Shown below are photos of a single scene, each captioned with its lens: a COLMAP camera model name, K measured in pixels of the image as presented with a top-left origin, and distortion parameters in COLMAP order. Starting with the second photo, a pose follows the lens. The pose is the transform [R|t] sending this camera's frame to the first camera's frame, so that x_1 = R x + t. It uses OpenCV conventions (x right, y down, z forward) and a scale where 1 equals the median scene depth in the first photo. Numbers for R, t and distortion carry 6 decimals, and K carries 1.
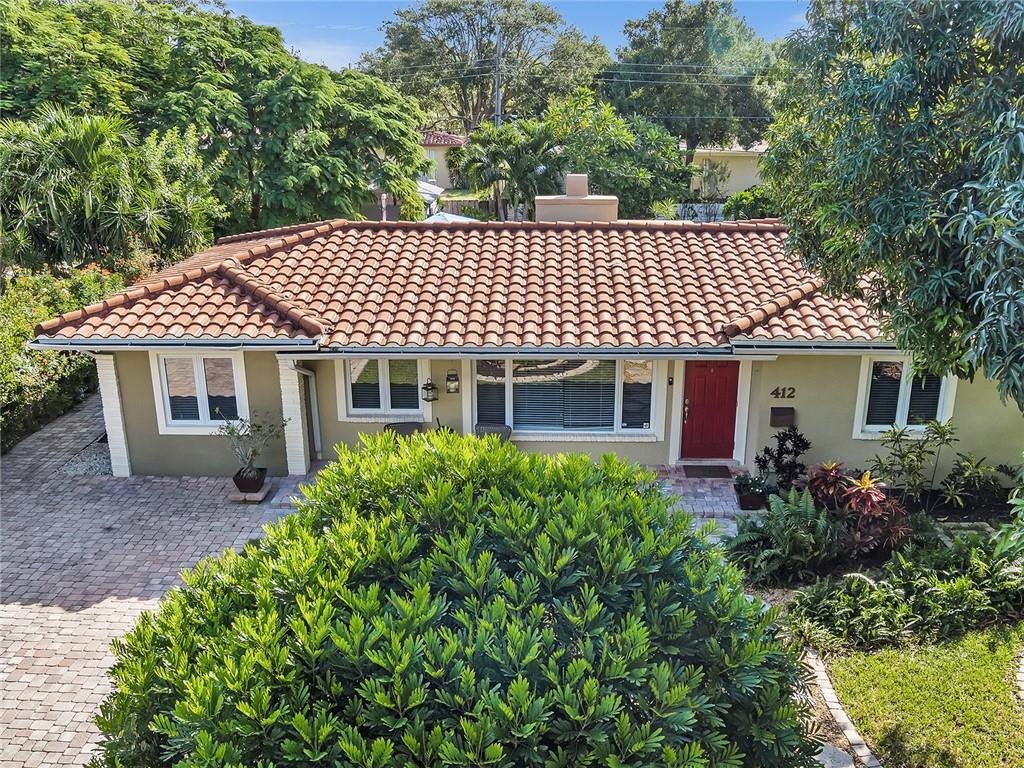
lens RADIAL K [[924.2, 0, 512.0], [0, 924.2, 384.0], [0, 0, 1]] dist [-0.059598, 0.001878]
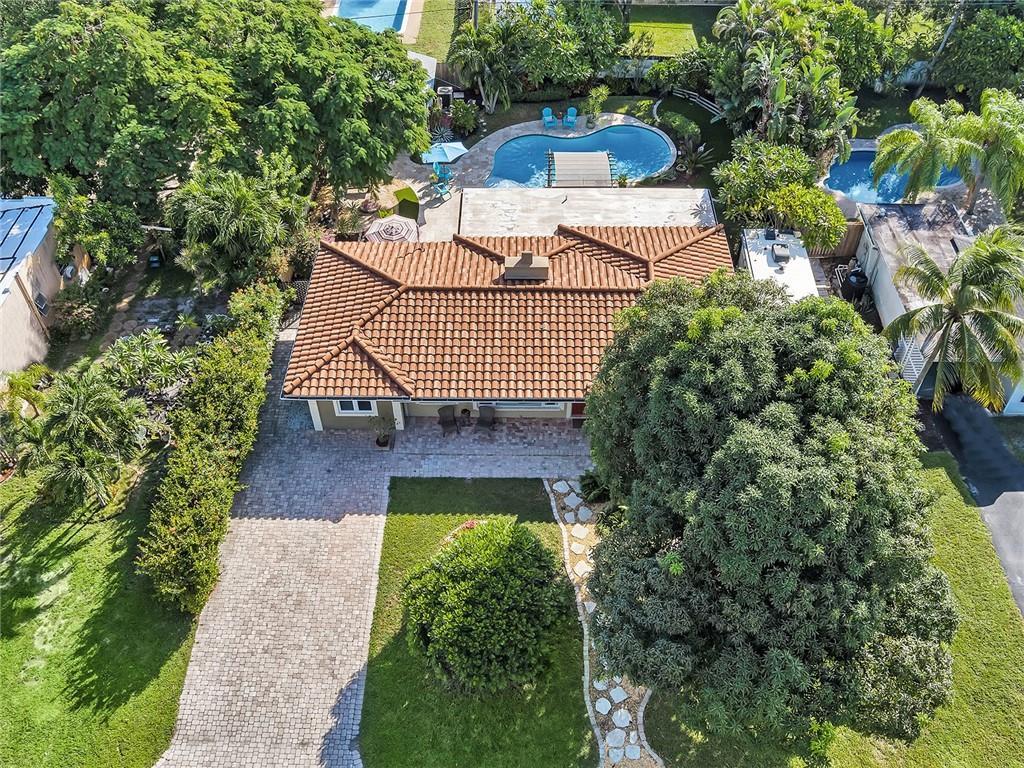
lens RADIAL K [[924.2, 0, 512.0], [0, 924.2, 384.0], [0, 0, 1]] dist [-0.059598, 0.001878]
pose [[0.999712, -0.018772, 0.014933, 0.007690], [0.009269, 0.876507, 0.481299, -1.079649], [-0.022124, -0.481022, 0.876429, -0.921870]]
